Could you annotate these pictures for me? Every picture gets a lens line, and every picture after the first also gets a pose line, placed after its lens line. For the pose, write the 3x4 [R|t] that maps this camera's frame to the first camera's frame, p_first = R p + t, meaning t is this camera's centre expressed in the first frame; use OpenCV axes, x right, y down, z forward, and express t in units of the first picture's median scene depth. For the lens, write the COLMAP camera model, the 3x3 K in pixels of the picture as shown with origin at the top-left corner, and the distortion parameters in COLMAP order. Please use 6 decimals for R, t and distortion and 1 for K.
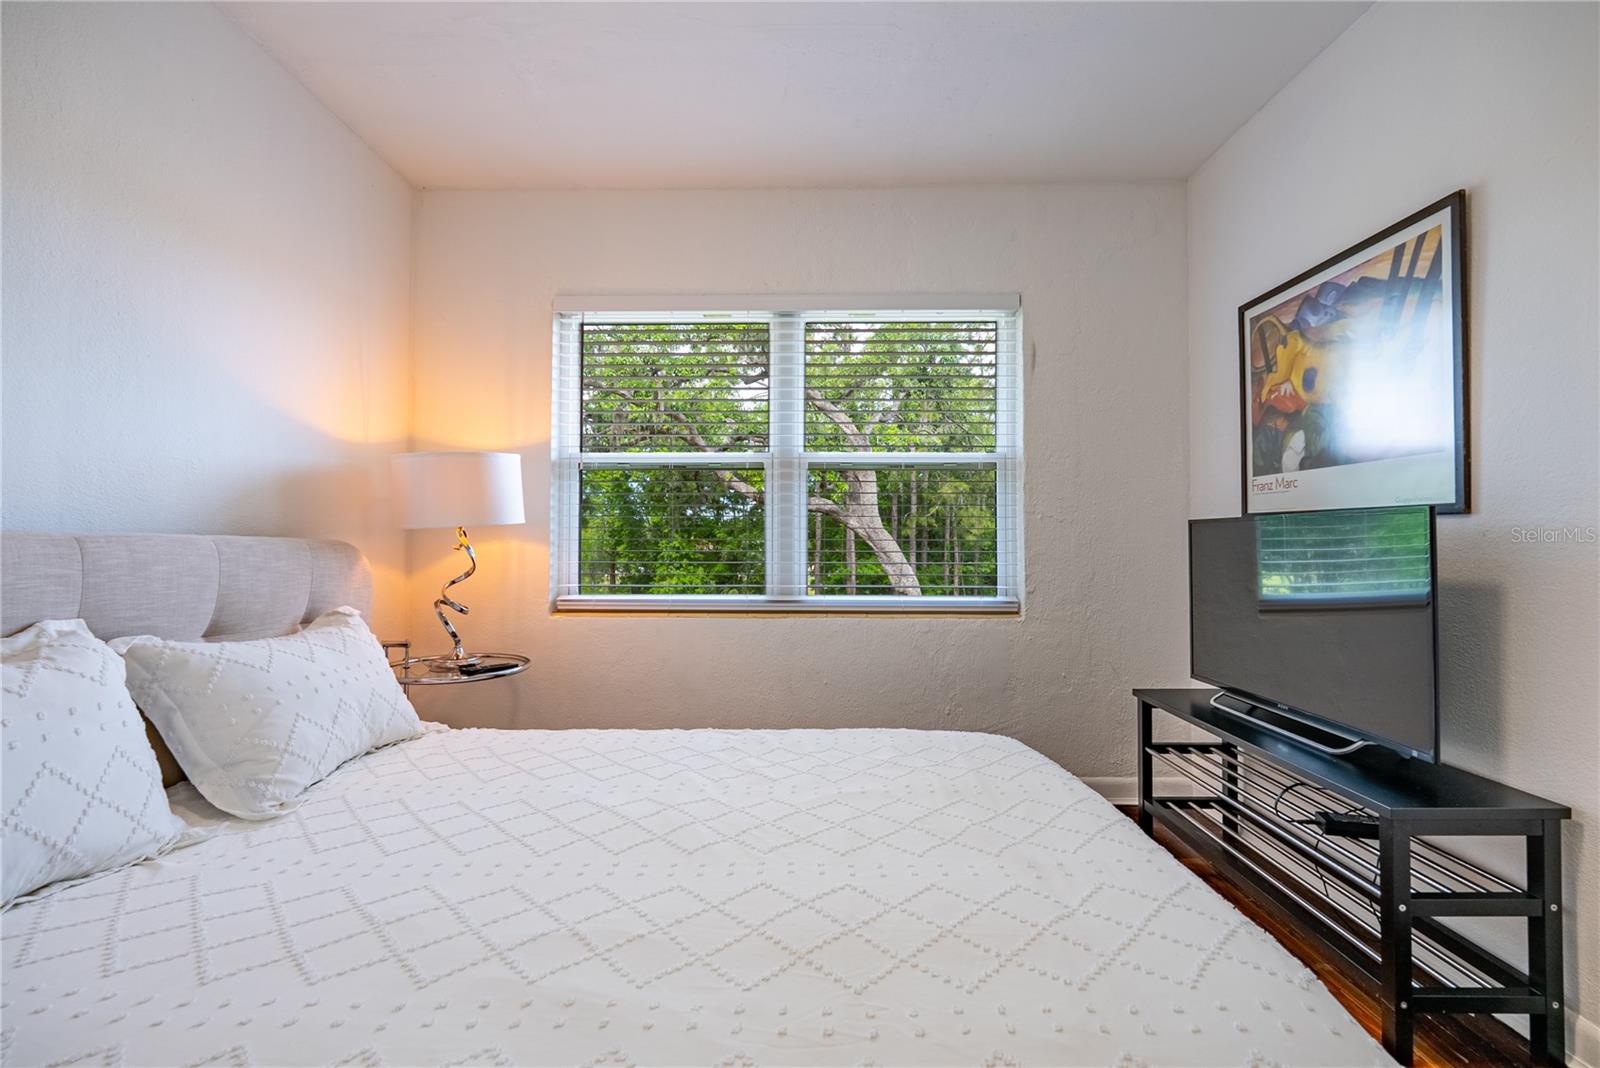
lens RADIAL K [[703.3, 0, 800.4], [0, 703.3, 533.2], [0, 0, 1]] dist [-0.003909, 0.000758]
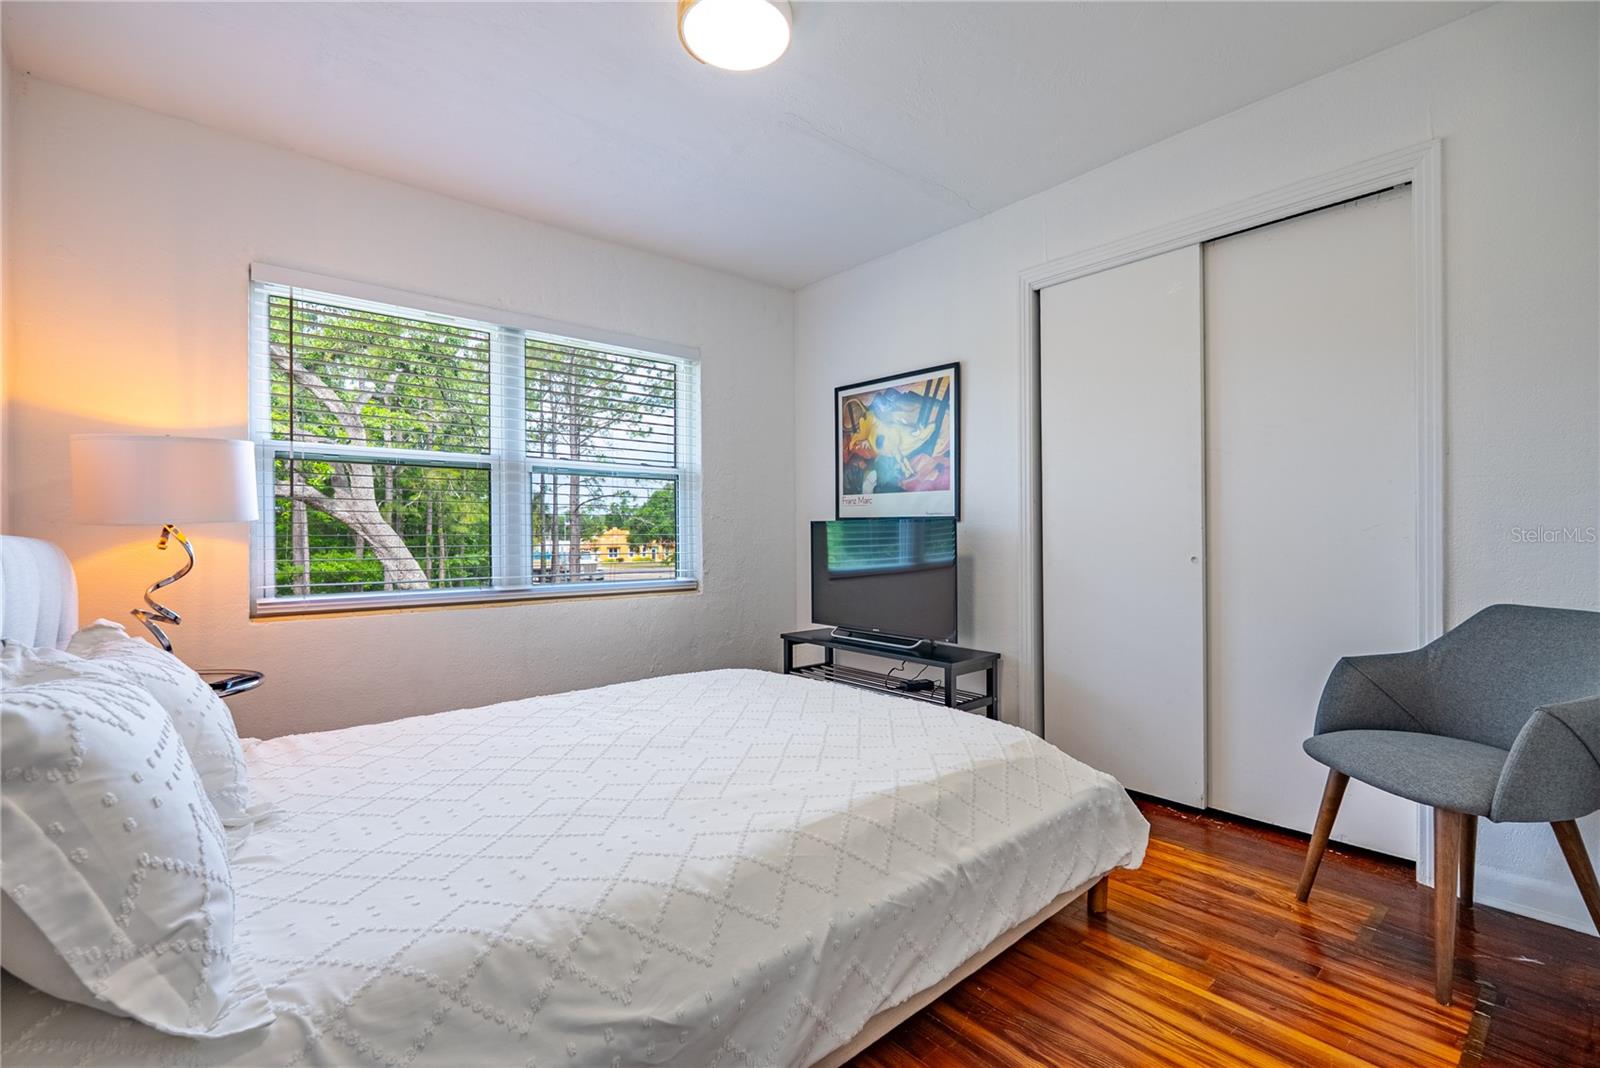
lens RADIAL K [[703.3, 0, 798.8], [0, 703.3, 535.7], [0, 0, 1]] dist [-0.003909, 0.000758]
pose [[0.749469, -0.006130, 0.662011, -0.498889], [-0.005360, 0.999868, 0.015326, -0.010976], [-0.662018, -0.015035, 0.749337, -0.147762]]
